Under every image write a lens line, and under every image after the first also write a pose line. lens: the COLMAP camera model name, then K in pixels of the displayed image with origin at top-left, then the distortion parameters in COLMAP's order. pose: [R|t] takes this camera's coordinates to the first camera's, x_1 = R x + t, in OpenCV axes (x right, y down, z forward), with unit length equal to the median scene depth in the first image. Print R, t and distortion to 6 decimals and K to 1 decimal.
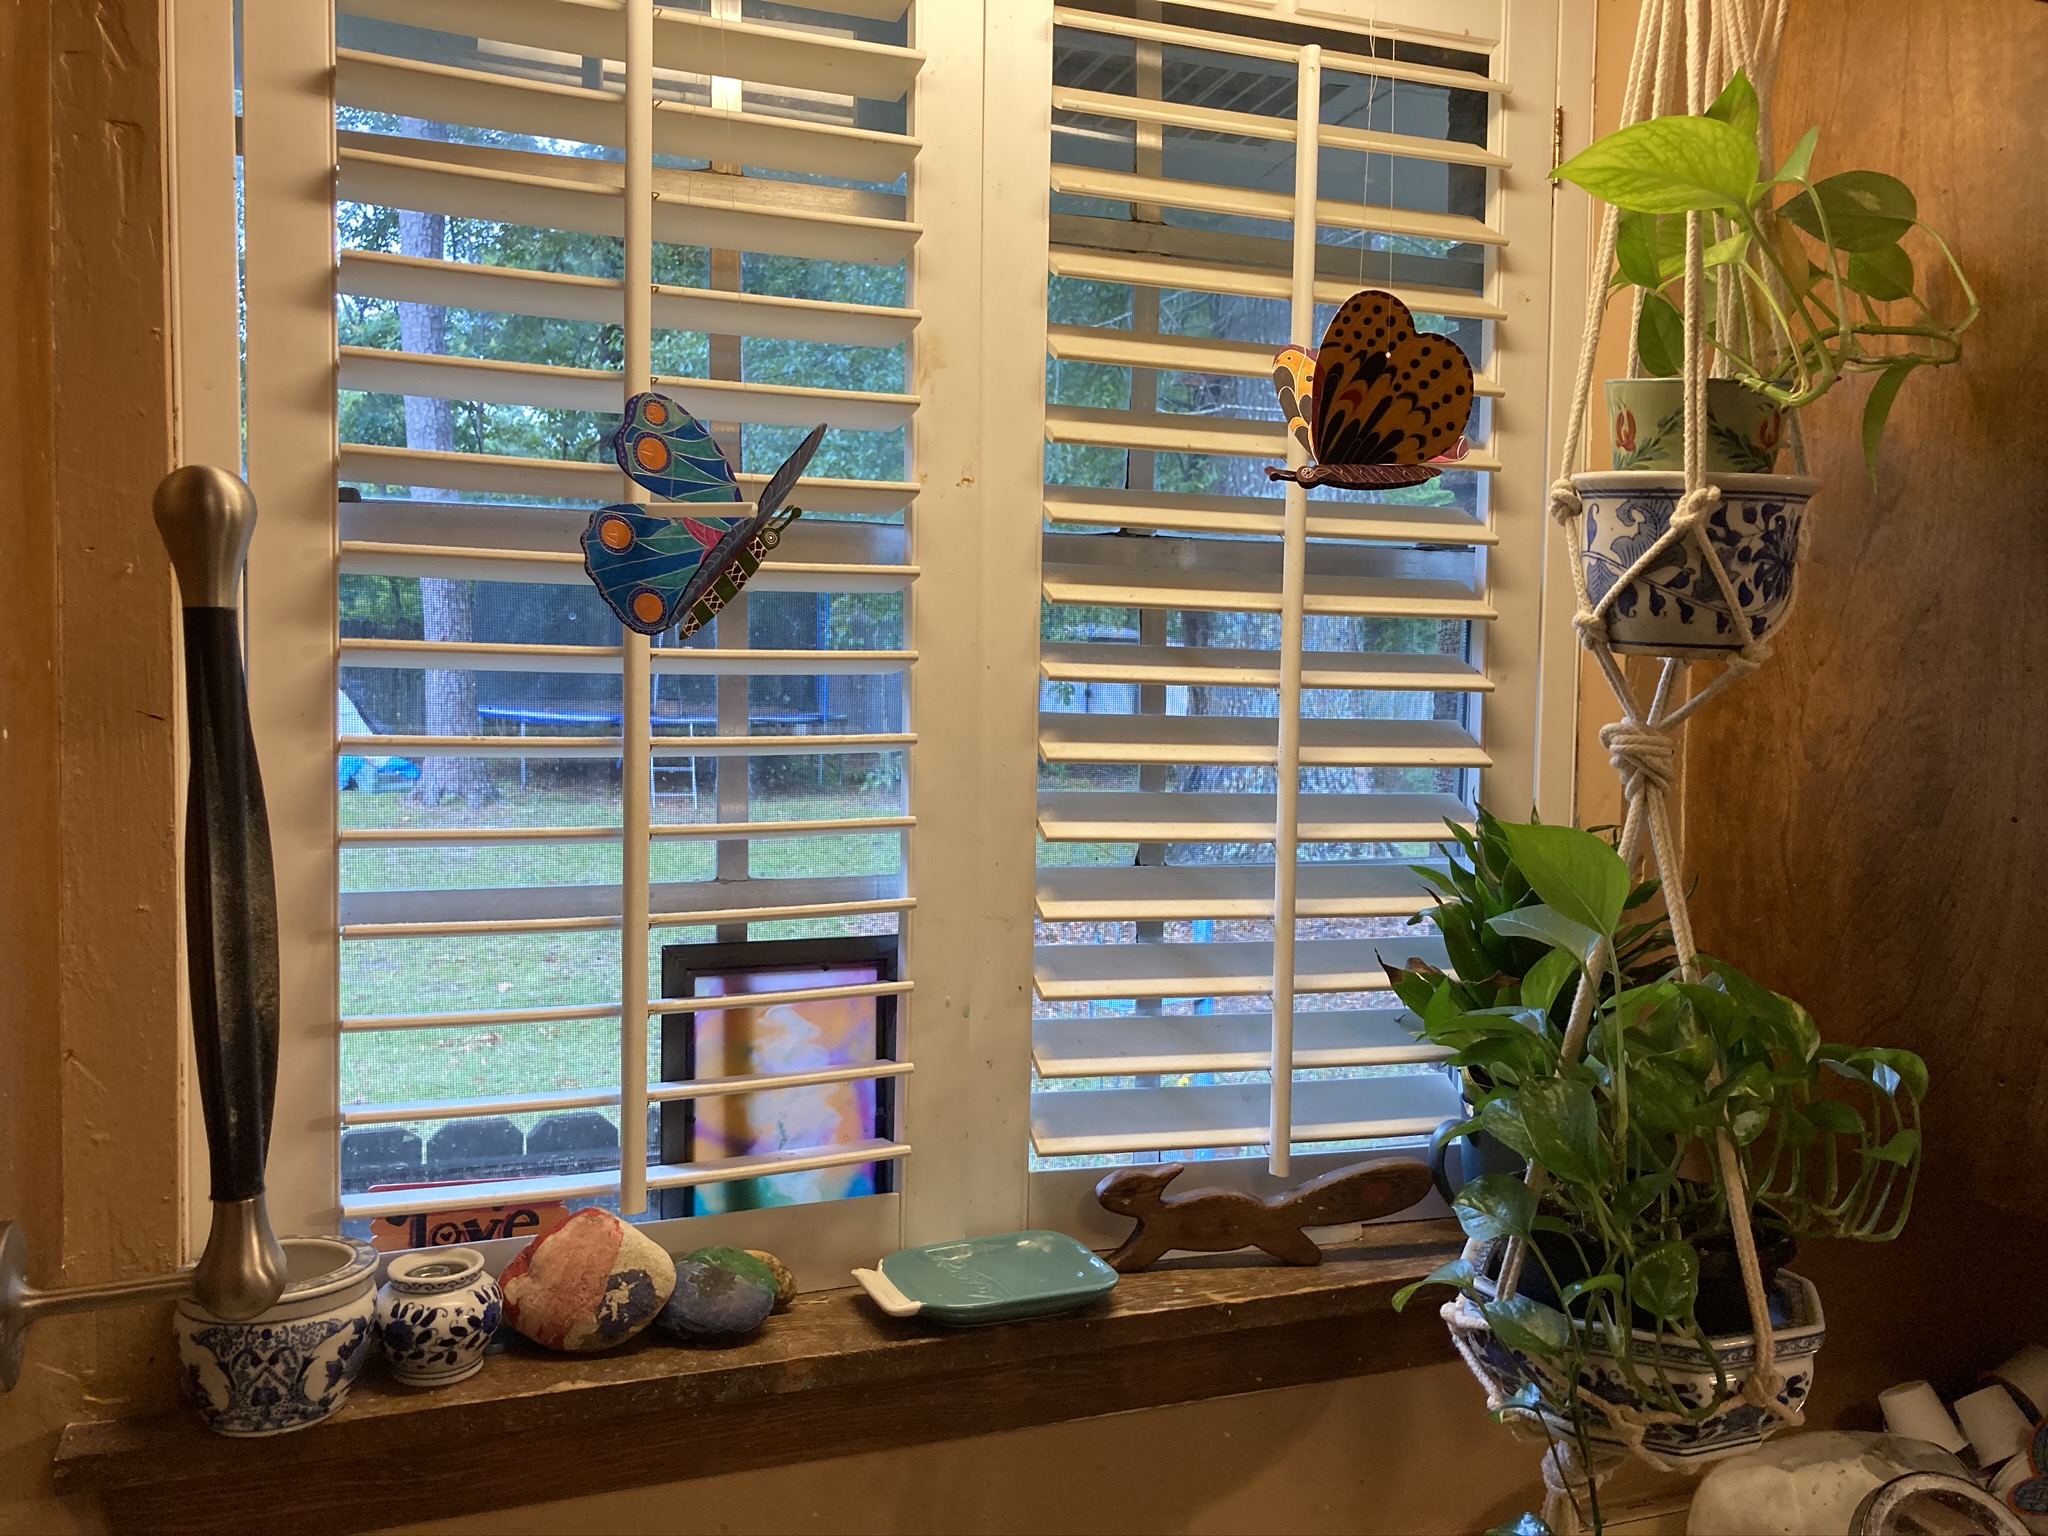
lens RADIAL K [[1734.8, 0, 1024.0], [0, 1734.8, 768.0], [0, 0, 1]] dist [0.003736, -0.000191]
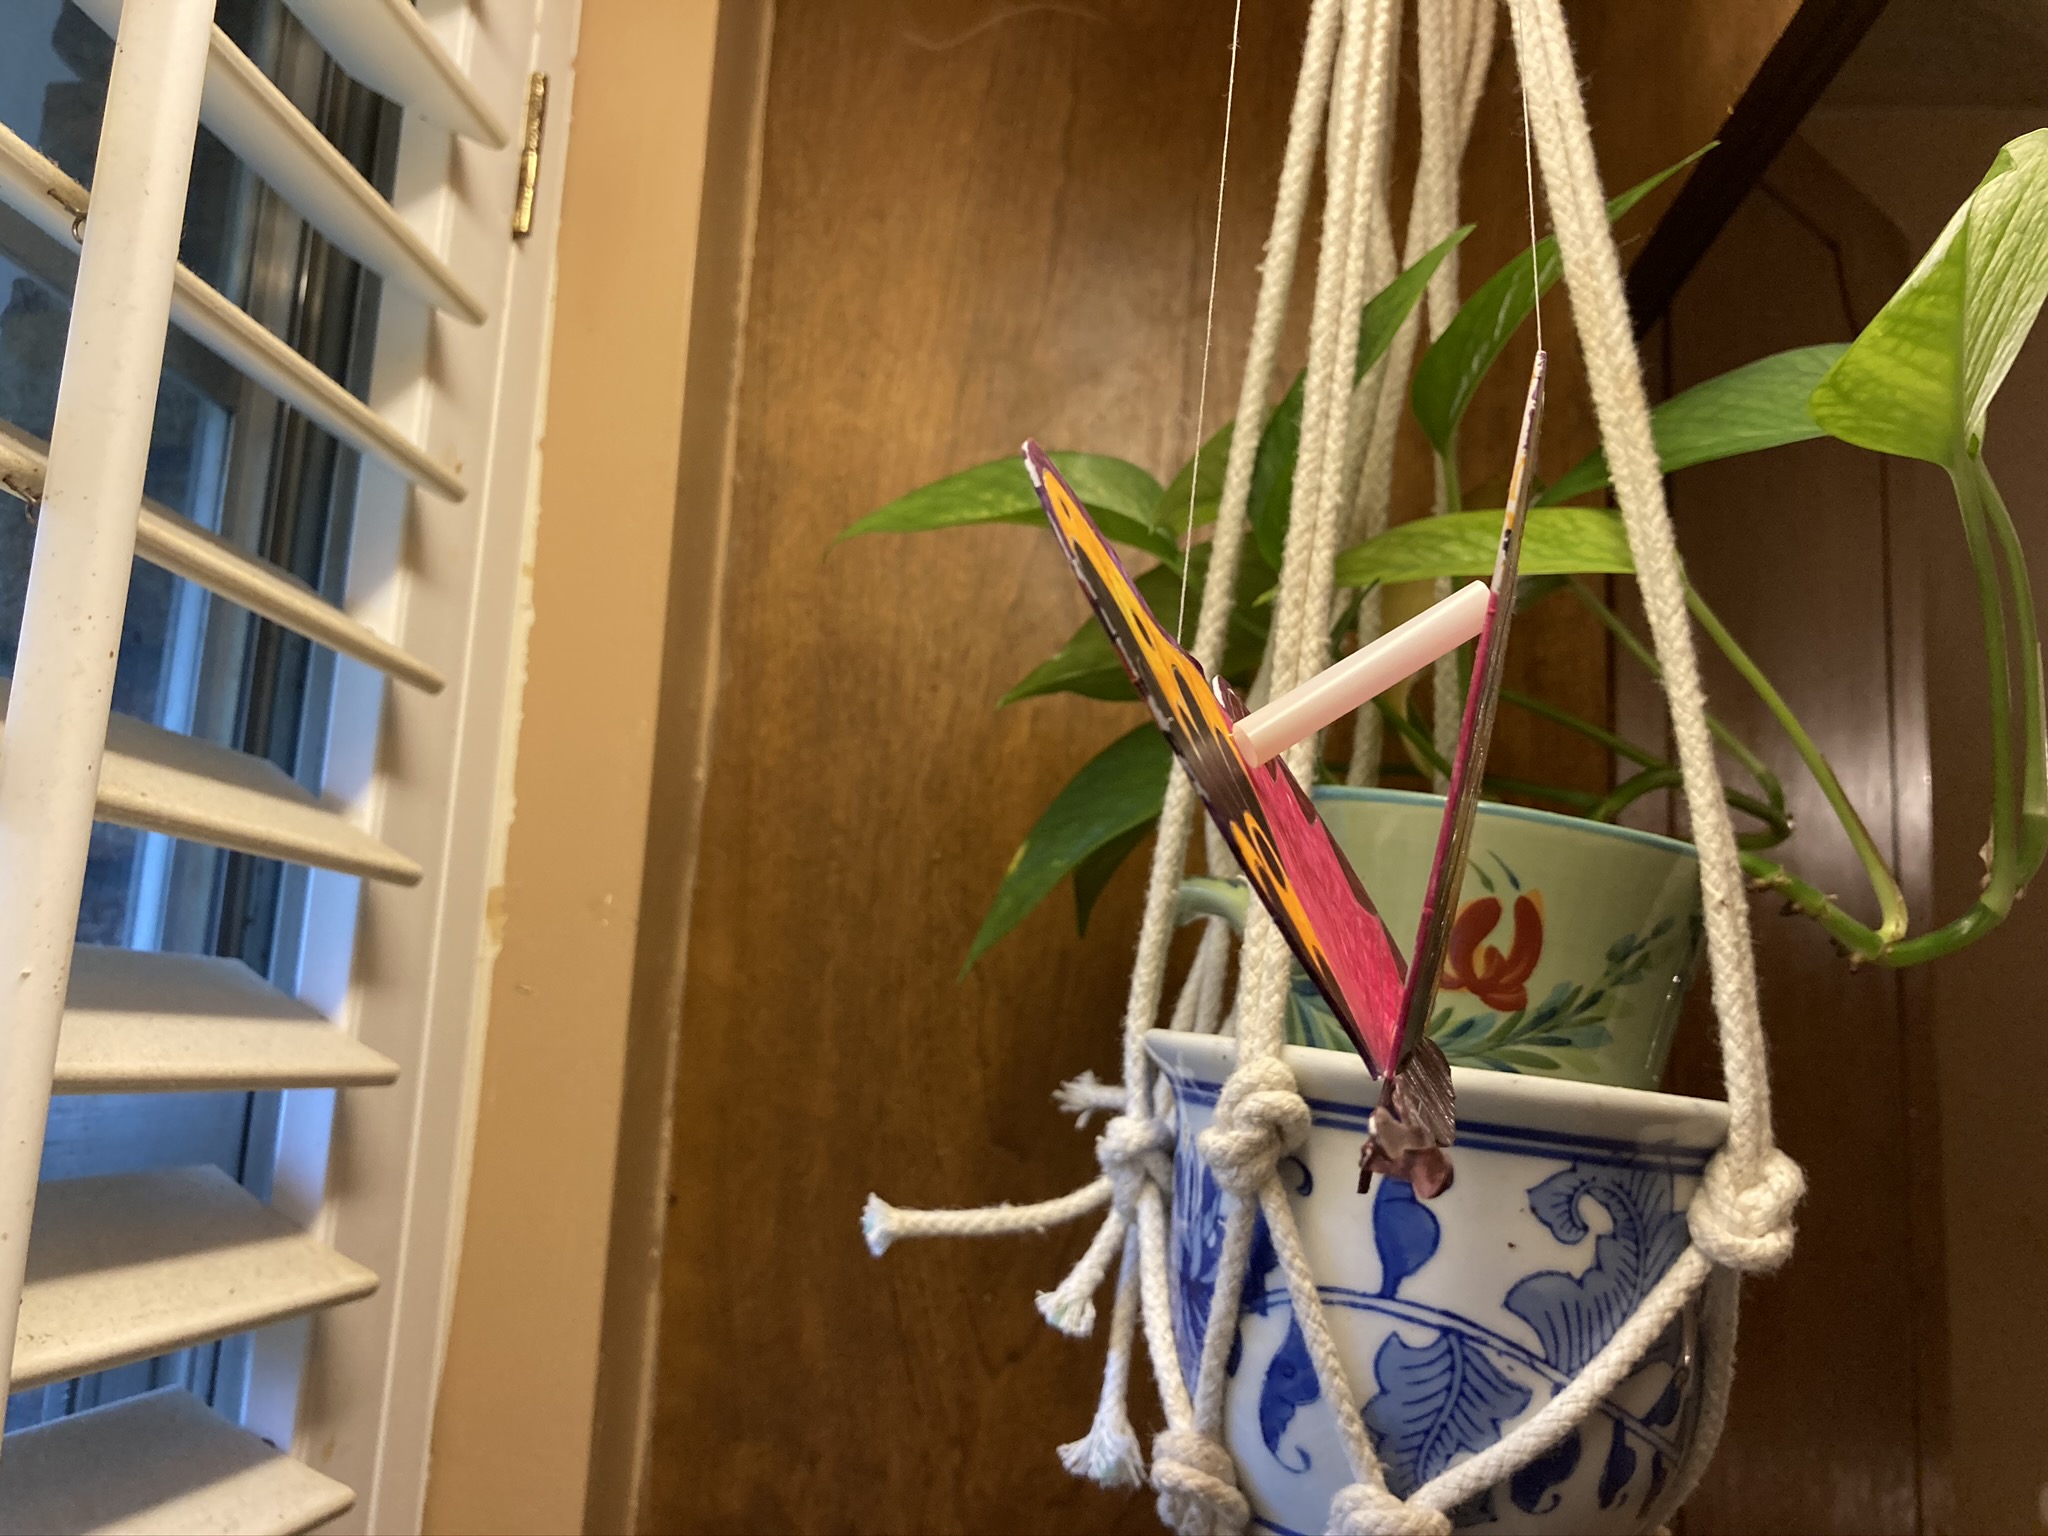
lens RADIAL K [[1734.8, 0, 1024.0], [0, 1734.8, 768.0], [0, 0, 1]] dist [0.003736, -0.000191]
pose [[0.420945, 0.150818, 0.894460, -0.009929], [0.007332, 0.985483, -0.169616, -0.131462], [-0.907057, 0.077957, 0.413728, 0.716908]]
